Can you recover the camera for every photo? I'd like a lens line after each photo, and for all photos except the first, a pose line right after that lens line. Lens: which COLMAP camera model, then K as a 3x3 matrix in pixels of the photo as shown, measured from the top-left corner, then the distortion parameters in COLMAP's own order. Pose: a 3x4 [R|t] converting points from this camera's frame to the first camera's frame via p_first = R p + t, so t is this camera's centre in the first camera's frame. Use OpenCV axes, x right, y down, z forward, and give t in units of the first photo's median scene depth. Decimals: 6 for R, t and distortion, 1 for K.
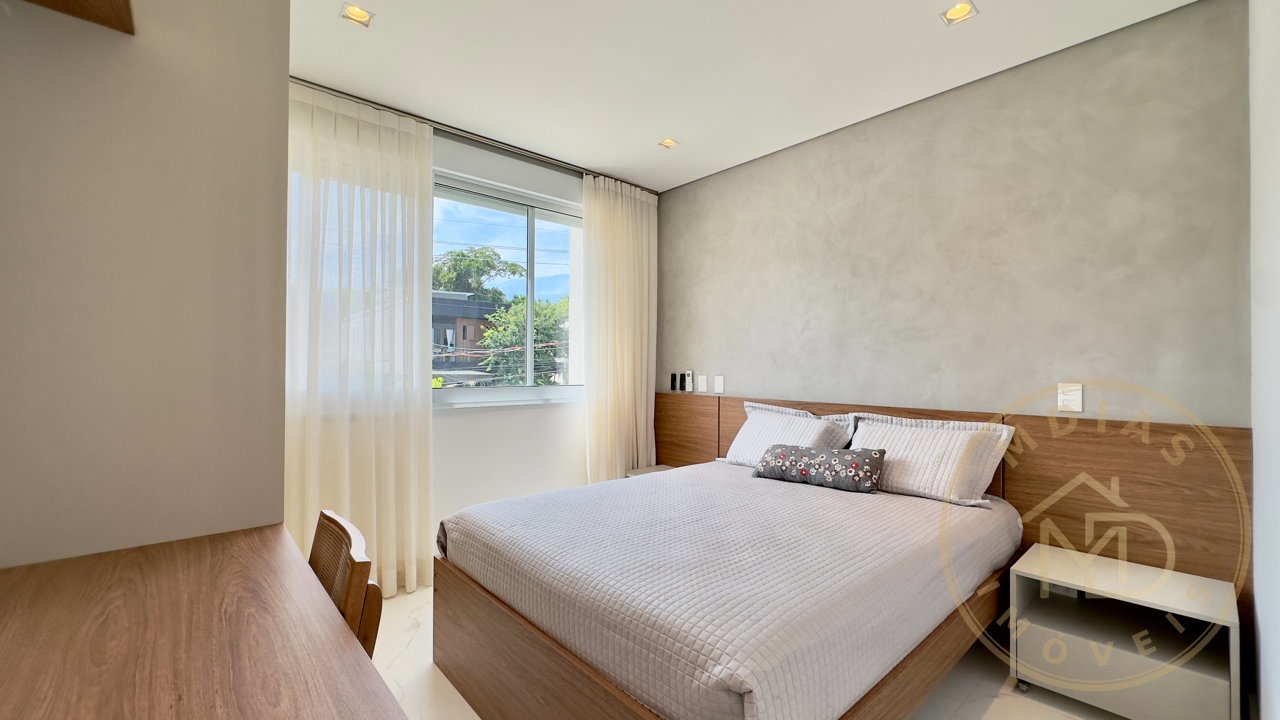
lens RADIAL K [[526.8, 0, 638.0], [0, 526.8, 364.7], [0, 0, 1]] dist [0.003763, 0.000334]
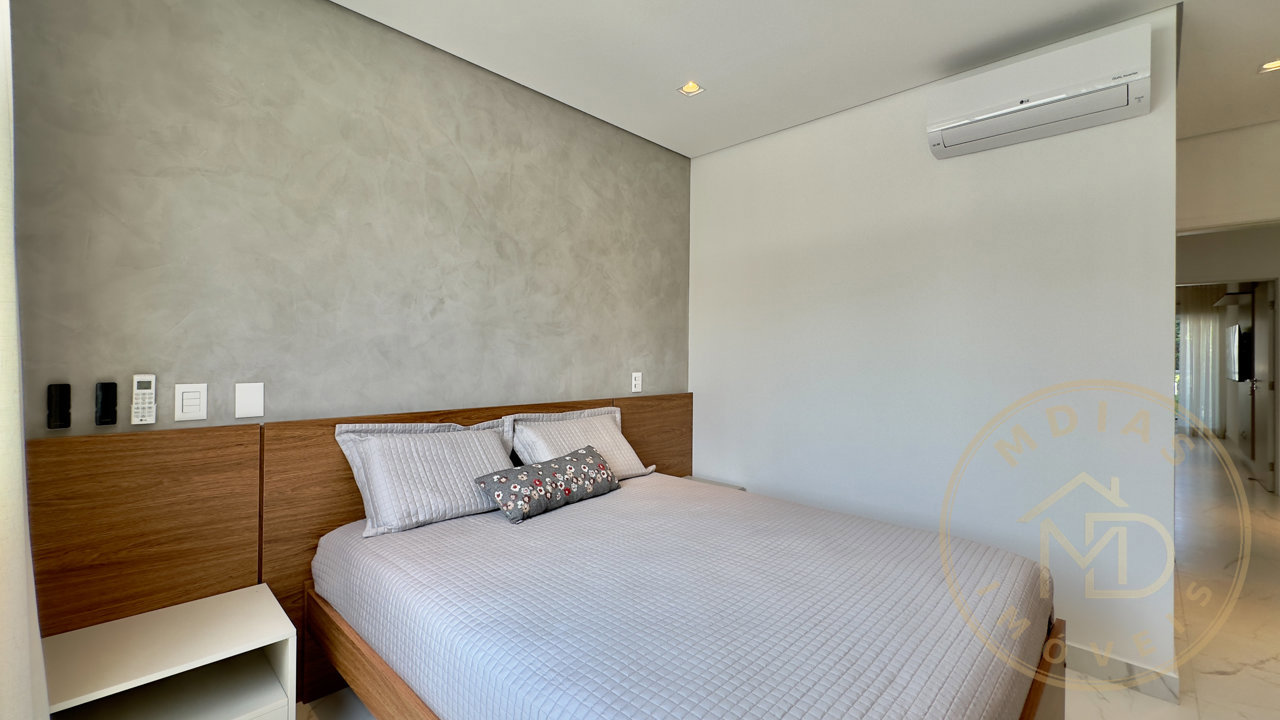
lens RADIAL K [[526.8, 0, 645.4], [0, 526.8, 353.0], [0, 0, 1]] dist [0.003763, 0.000334]
pose [[-0.085729, -0.004742, 0.996307, -0.477798], [-0.015586, 0.999873, 0.003418, -0.017869], [-0.996197, -0.015235, -0.085792, 0.868871]]
